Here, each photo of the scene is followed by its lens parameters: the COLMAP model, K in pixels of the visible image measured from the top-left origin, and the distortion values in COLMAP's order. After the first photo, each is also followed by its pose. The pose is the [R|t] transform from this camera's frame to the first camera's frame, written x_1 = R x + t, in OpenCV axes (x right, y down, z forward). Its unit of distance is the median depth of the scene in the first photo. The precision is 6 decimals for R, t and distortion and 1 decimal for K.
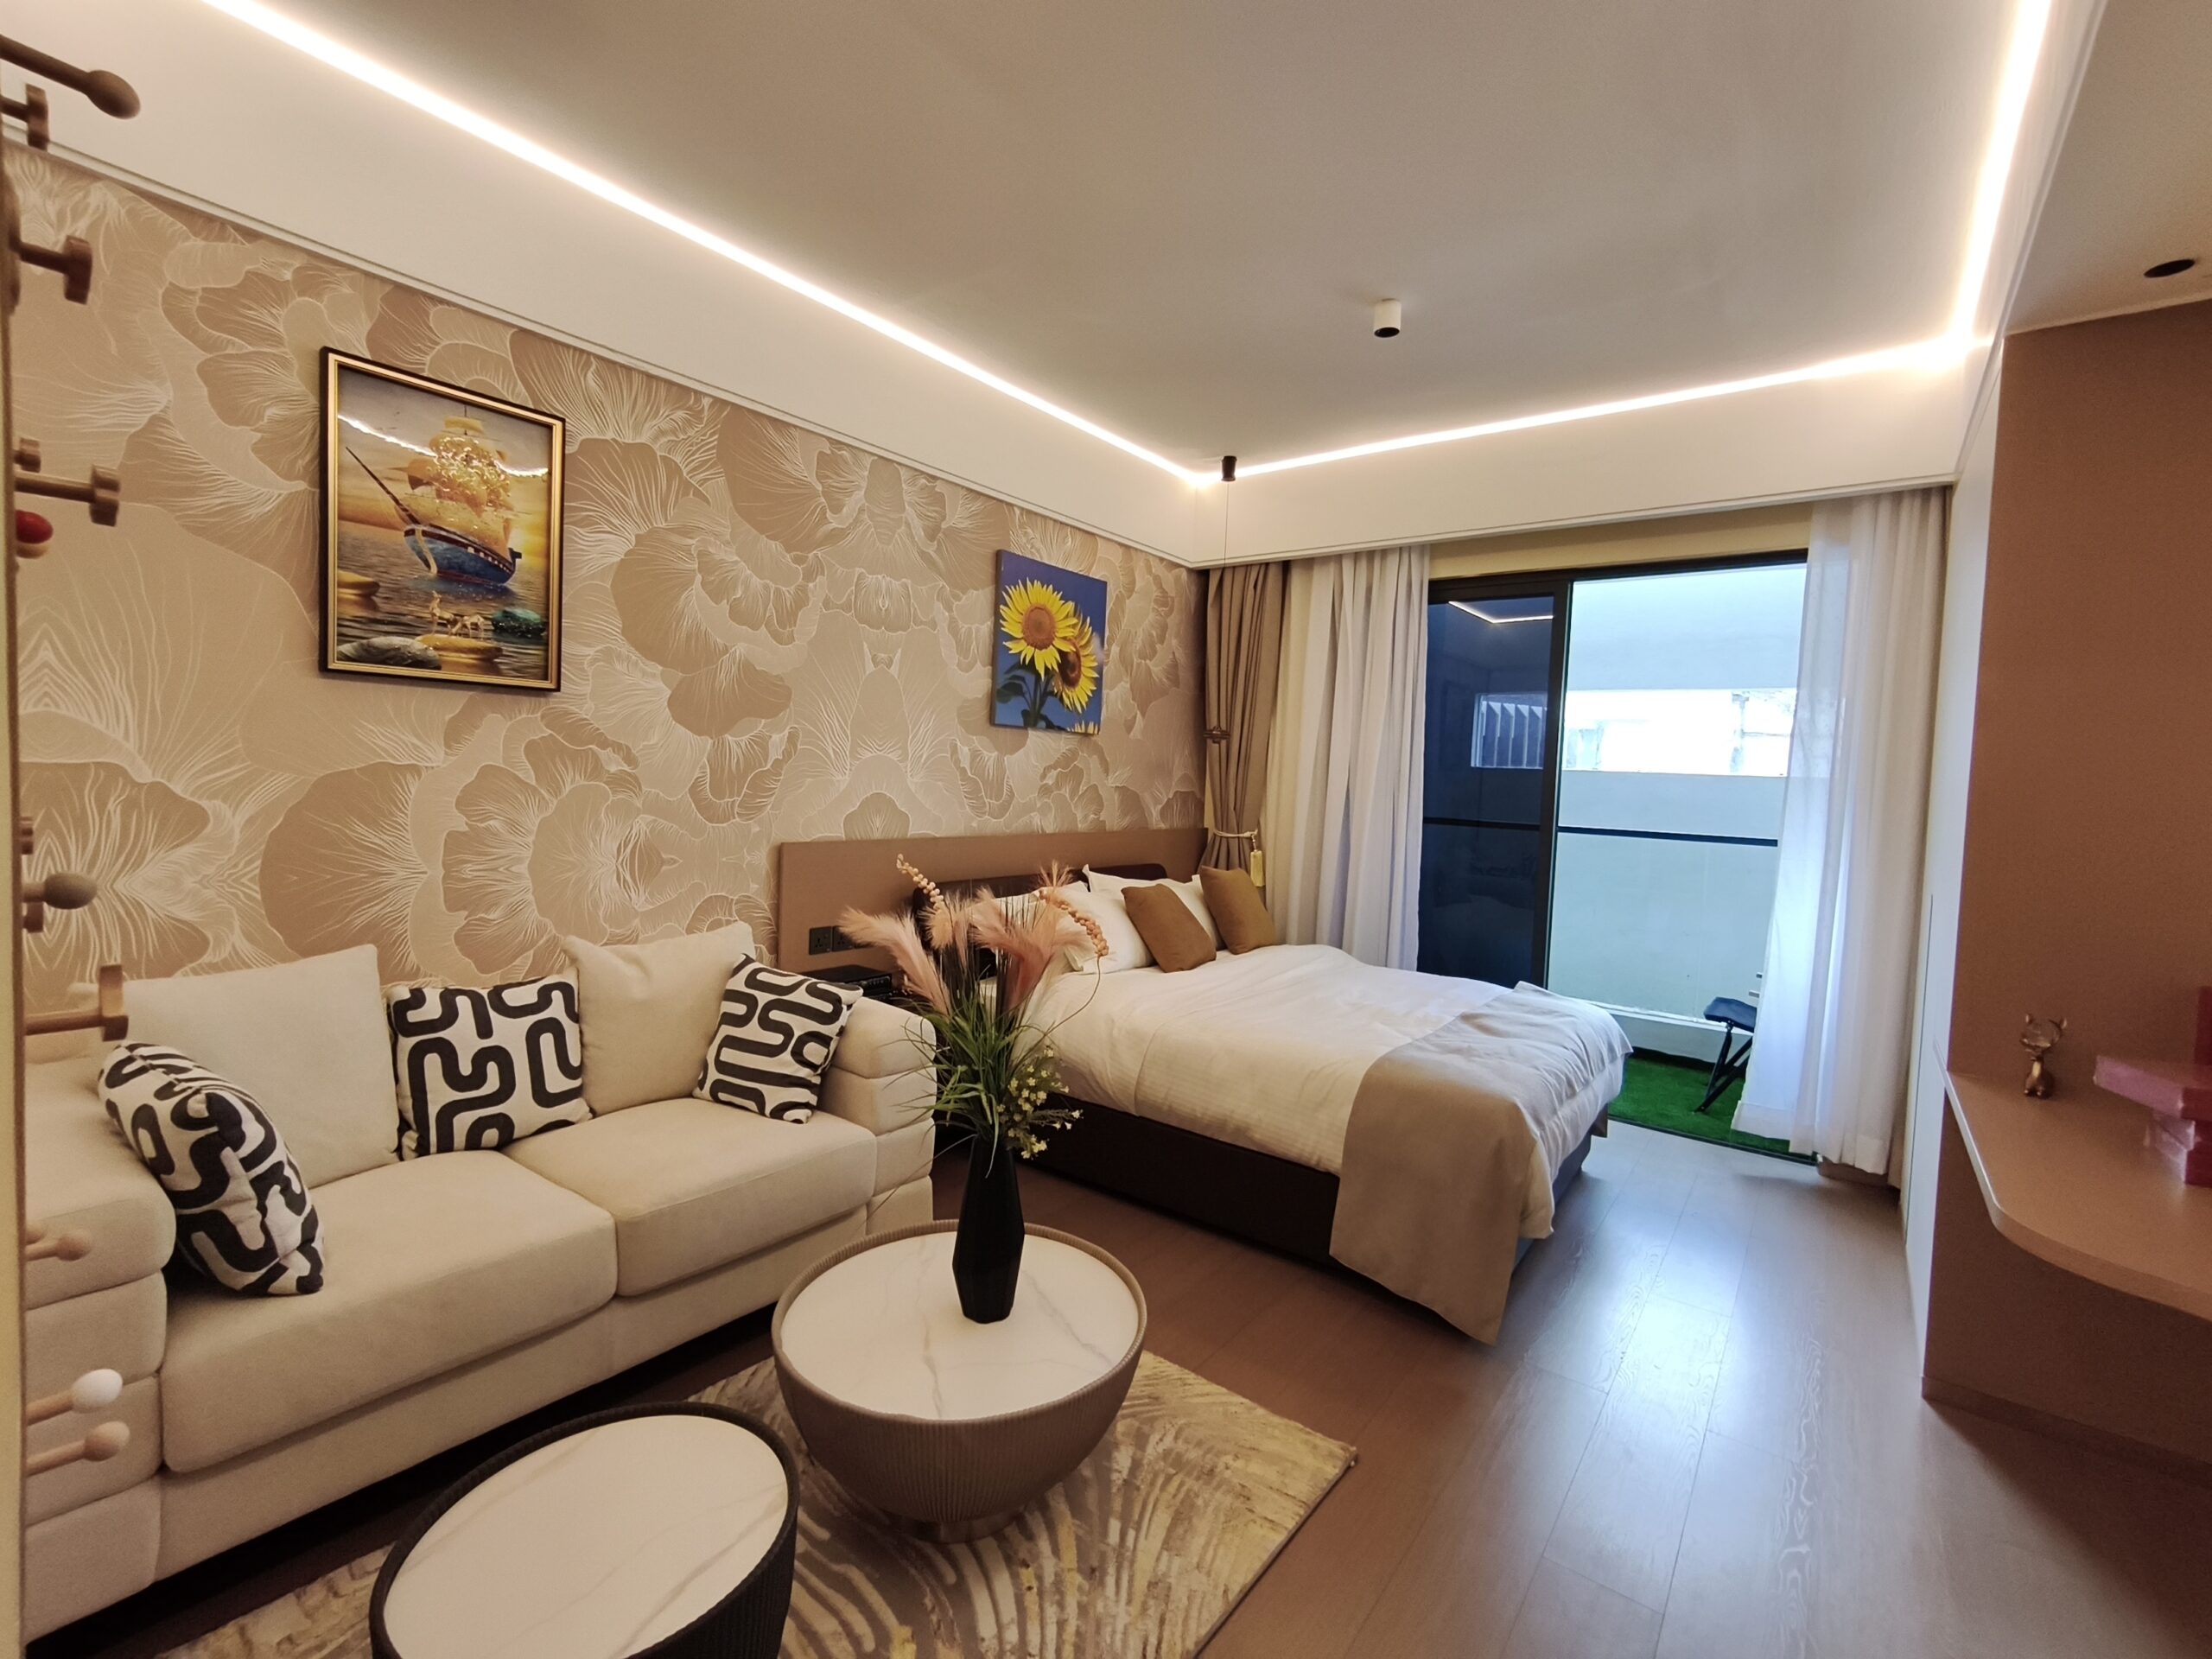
lens RADIAL K [[971.1, 0, 1108.1], [0, 971.1, 823.3], [0, 0, 1]] dist [-0.001295, 0.002710]
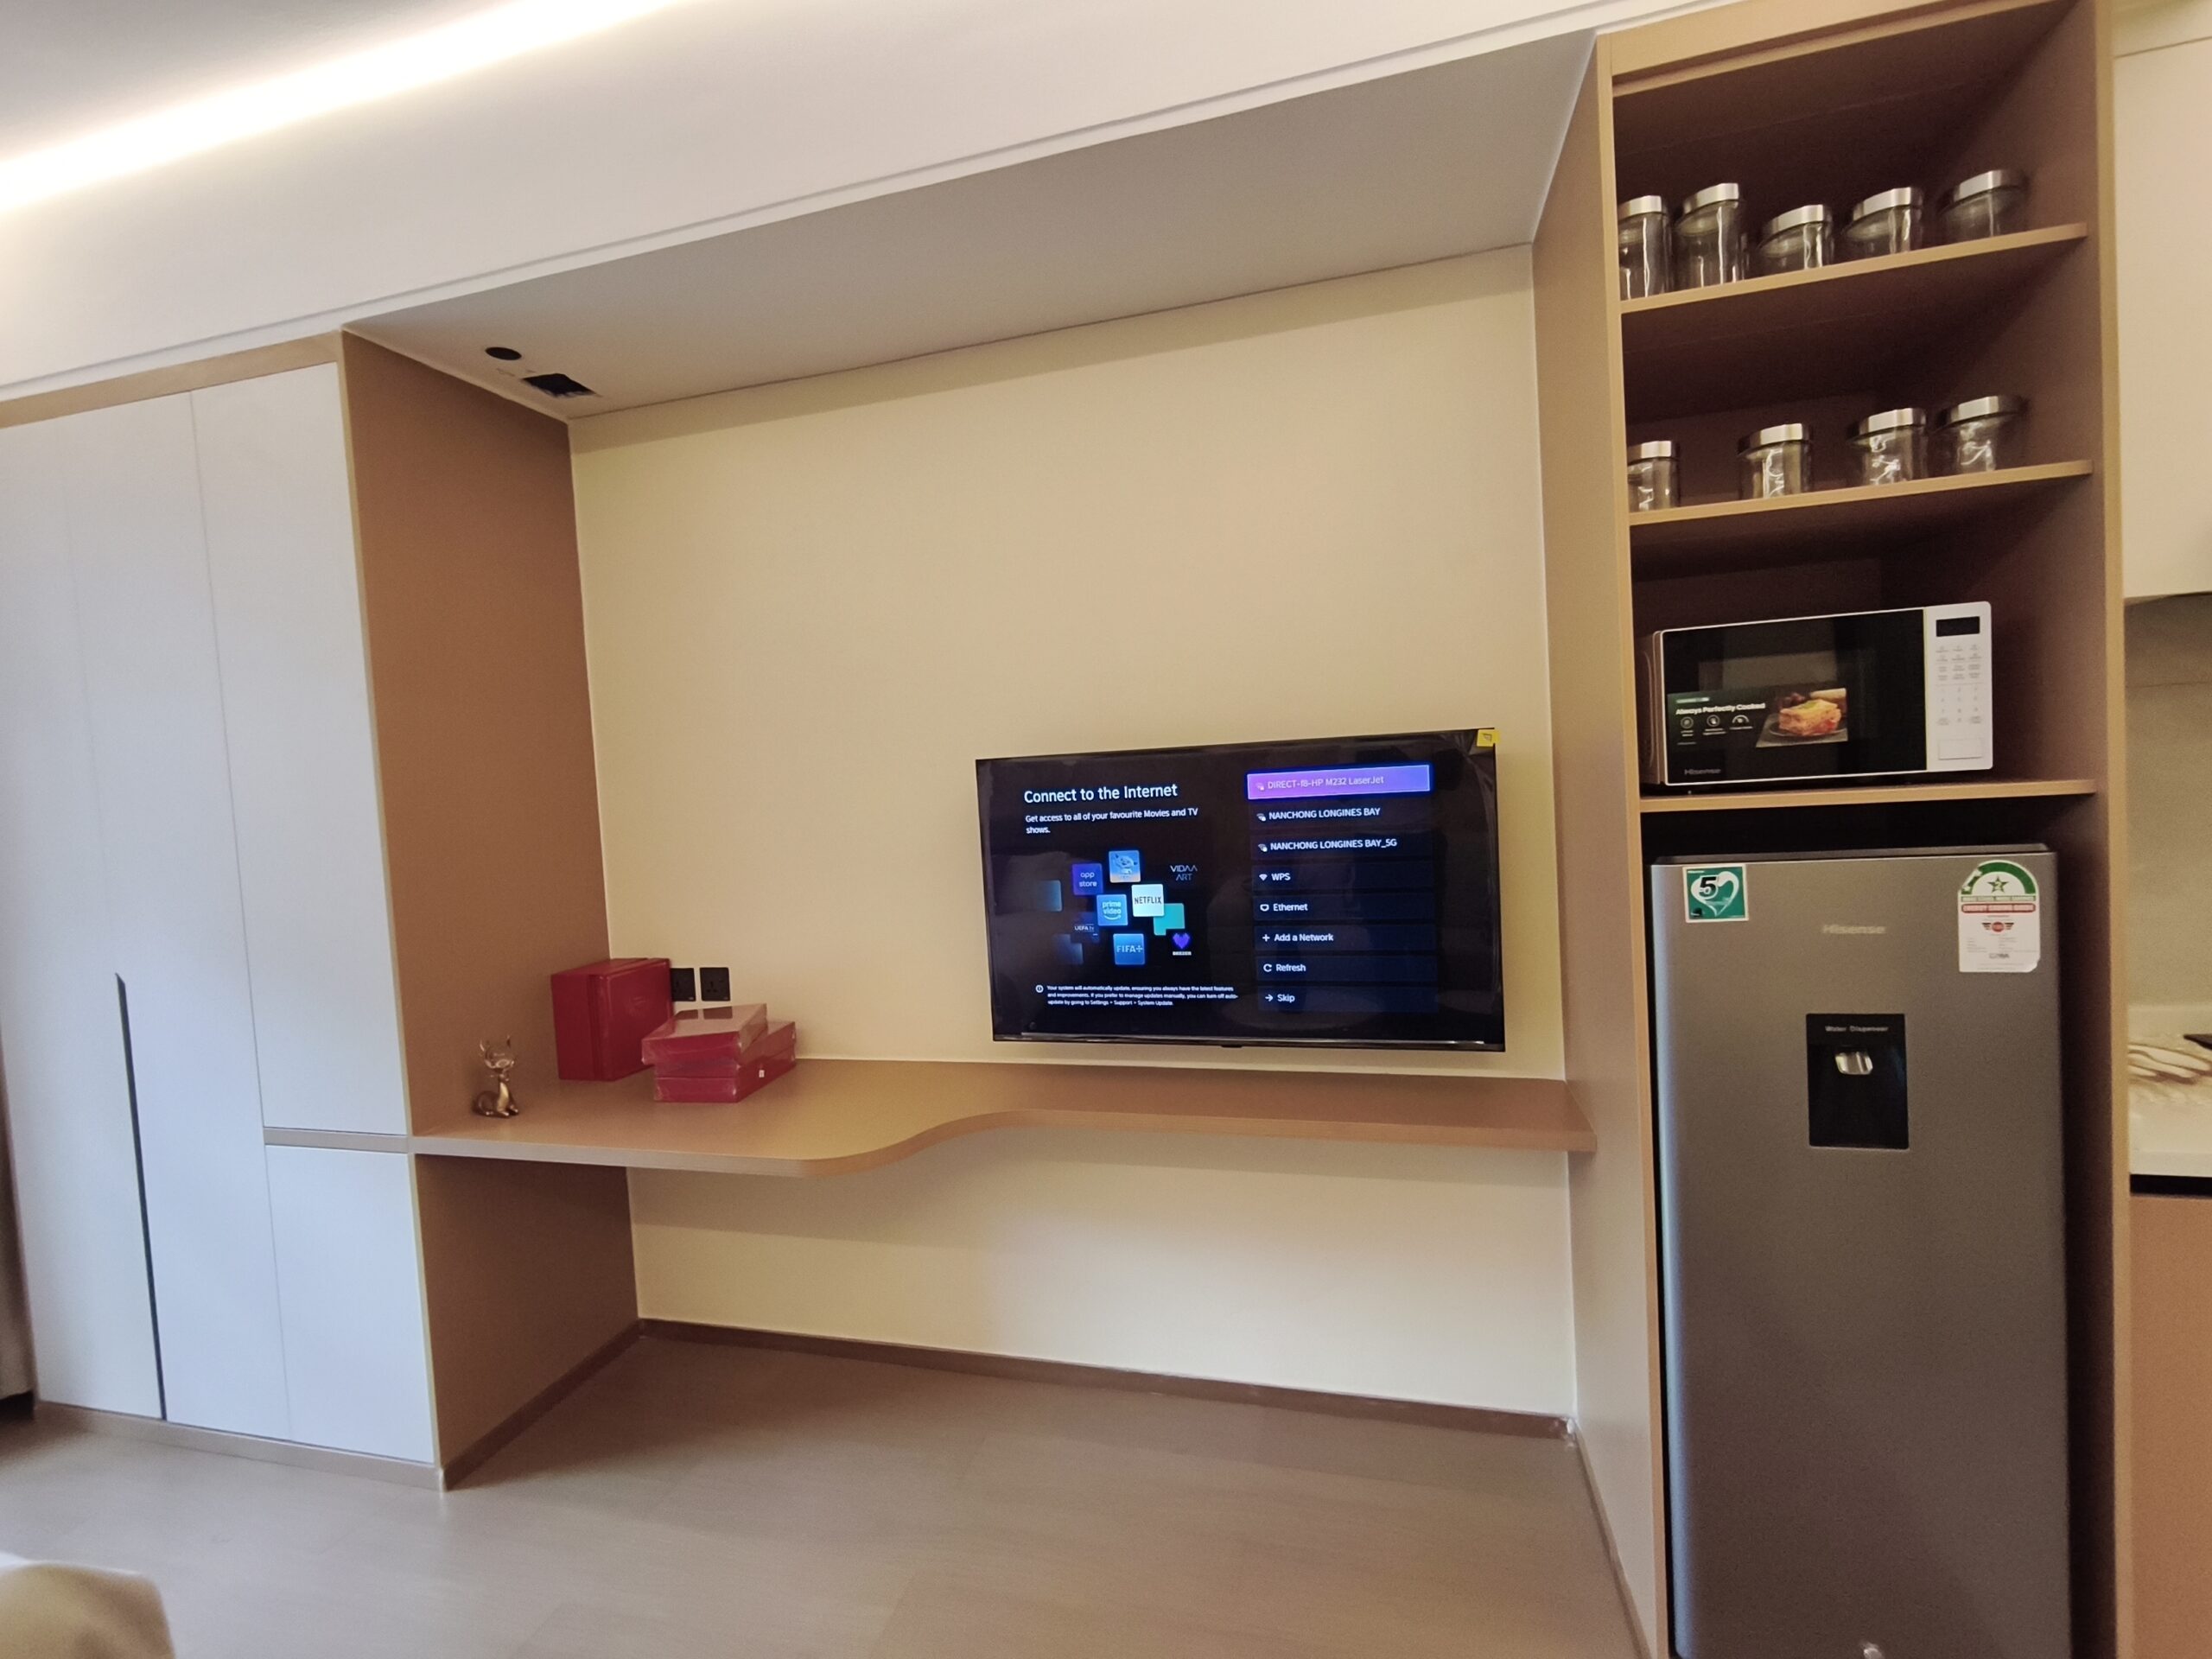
lens RADIAL K [[971.1, 0, 1112.2], [0, 971.1, 822.8], [0, 0, 1]] dist [-0.001295, 0.002710]
pose [[-0.385007, -0.063105, 0.920754, -0.133899], [0.087003, 0.990735, 0.104281, -0.047925], [-0.918804, 0.120257, -0.375950, 0.462021]]
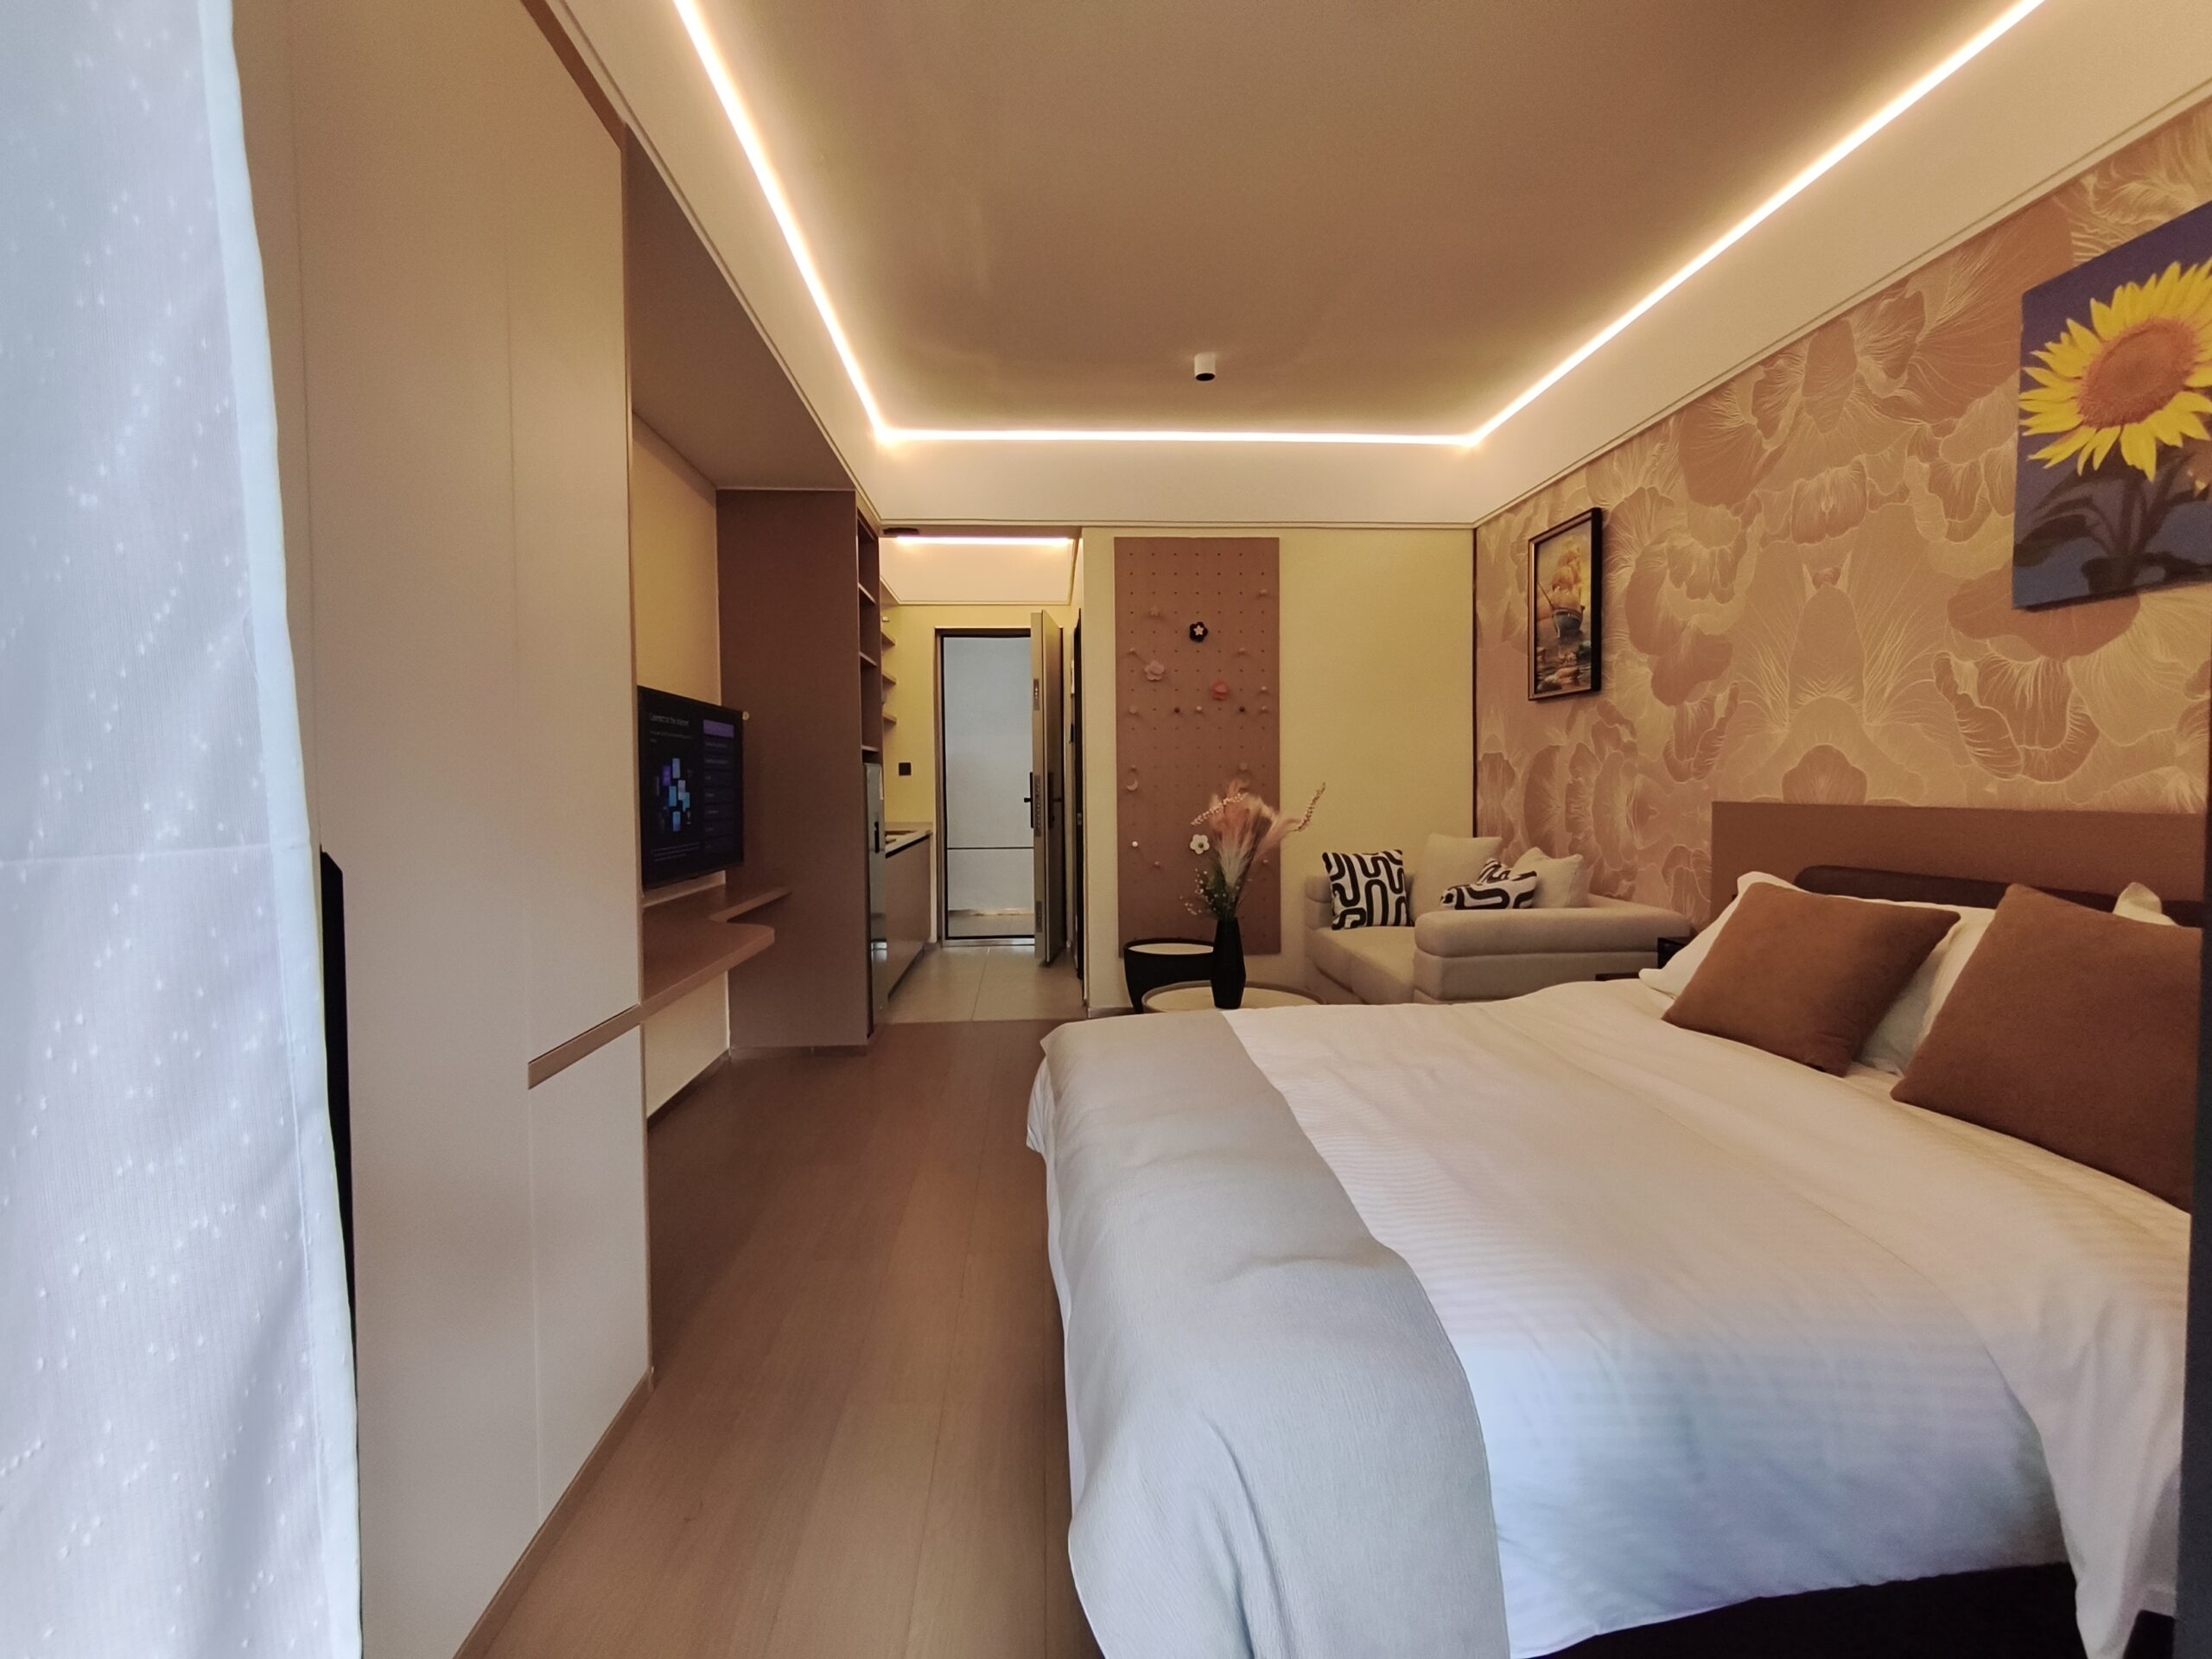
lens RADIAL K [[971.1, 0, 1097.3], [0, 971.1, 819.5], [0, 0, 1]] dist [-0.001295, 0.002710]
pose [[-0.757041, -0.009874, -0.653293, 0.733185], [-0.055888, 0.997200, 0.049692, 0.022537], [0.650973, 0.074130, -0.755473, 1.232212]]
